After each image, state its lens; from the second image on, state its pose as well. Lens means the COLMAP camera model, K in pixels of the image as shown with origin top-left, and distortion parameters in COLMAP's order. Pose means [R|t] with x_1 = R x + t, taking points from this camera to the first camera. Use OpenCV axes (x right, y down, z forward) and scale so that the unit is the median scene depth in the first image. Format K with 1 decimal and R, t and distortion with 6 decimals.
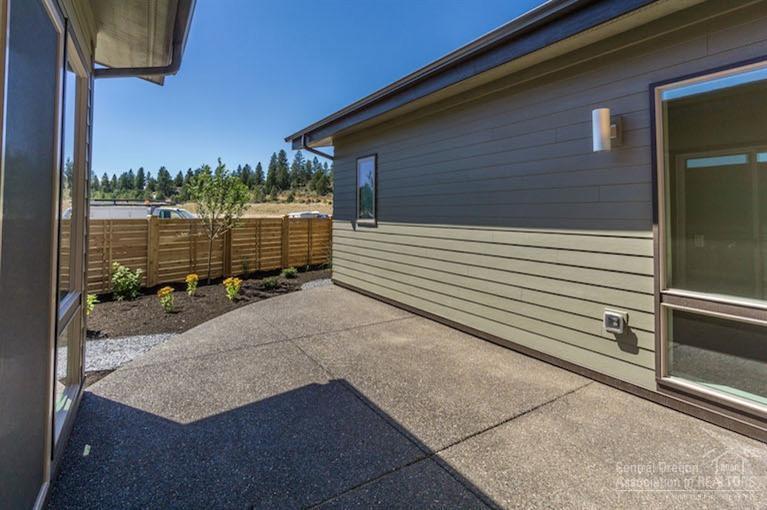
lens RADIAL K [[372.0, 0, 384.5], [0, 372.0, 196.3], [0, 0, 1]] dist [-0.004316, -0.000339]
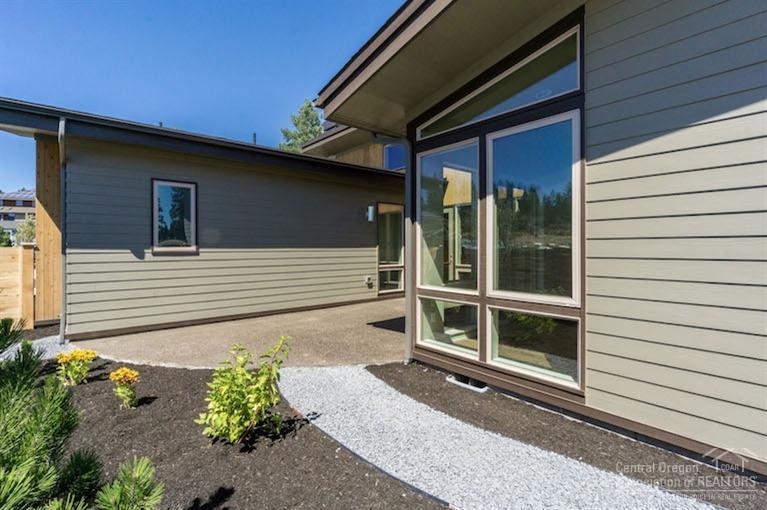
lens RADIAL K [[356.5, 0, 383.5], [0, 356.5, 255.0], [0, 0, 1]] dist [-0.000772, -0.000021]
pose [[-0.135566, -0.005296, 0.990754, -2.323262], [-0.031885, 0.999491, 0.000980, 0.145017], [-0.990255, -0.031458, -0.135666, 1.352987]]
